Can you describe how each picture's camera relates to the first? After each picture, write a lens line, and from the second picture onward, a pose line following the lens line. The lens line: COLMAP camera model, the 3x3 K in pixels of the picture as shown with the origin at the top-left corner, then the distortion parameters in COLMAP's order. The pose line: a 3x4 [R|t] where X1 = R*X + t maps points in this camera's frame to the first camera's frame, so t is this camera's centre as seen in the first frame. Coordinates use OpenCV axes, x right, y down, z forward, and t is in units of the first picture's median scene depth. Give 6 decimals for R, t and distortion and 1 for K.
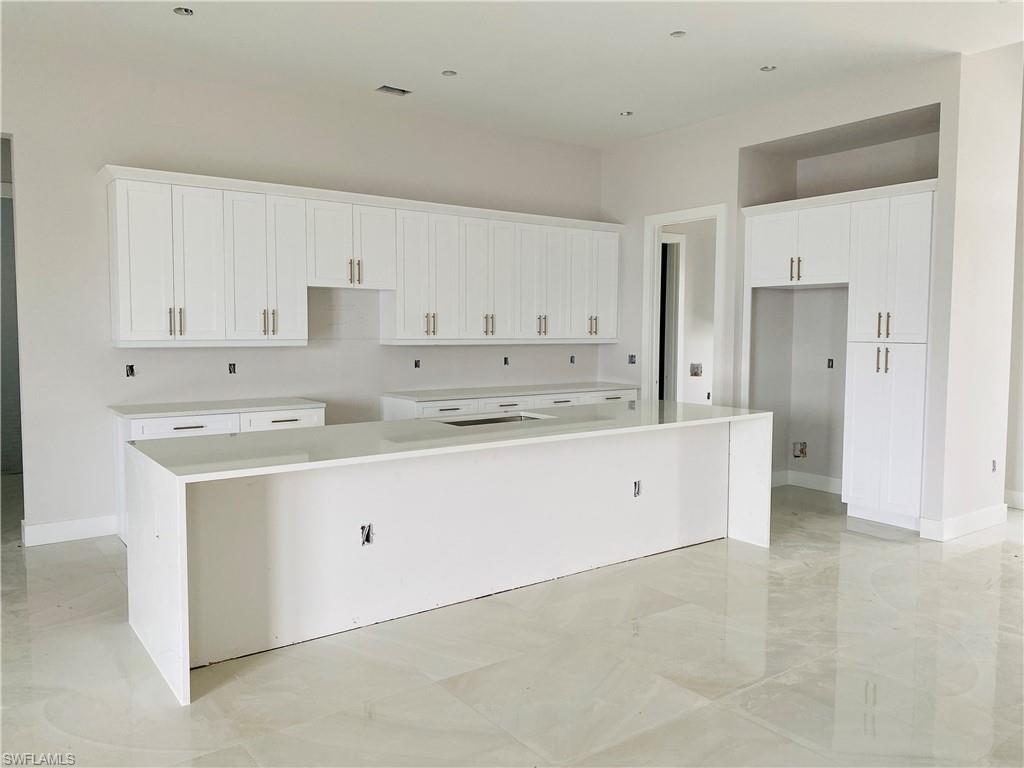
lens RADIAL K [[771.2, 0, 509.0], [0, 771.2, 375.1], [0, 0, 1]] dist [0.002874, -0.004731]
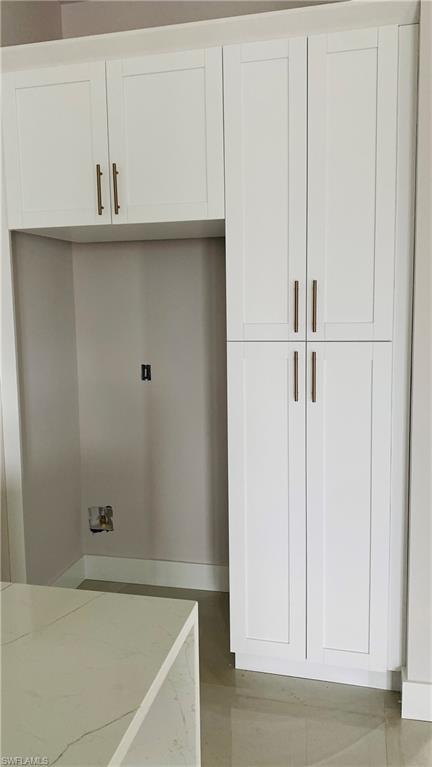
lens RADIAL K [[626.7, 0, 214.4], [0, 626.7, 372.4], [0, 0, 1]] dist [0.012546, 0.003784]
pose [[0.756707, -0.085288, 0.648167, 0.157813], [0.056595, 0.996278, 0.065021, -0.046089], [-0.651300, -0.012519, 0.758717, 0.648519]]
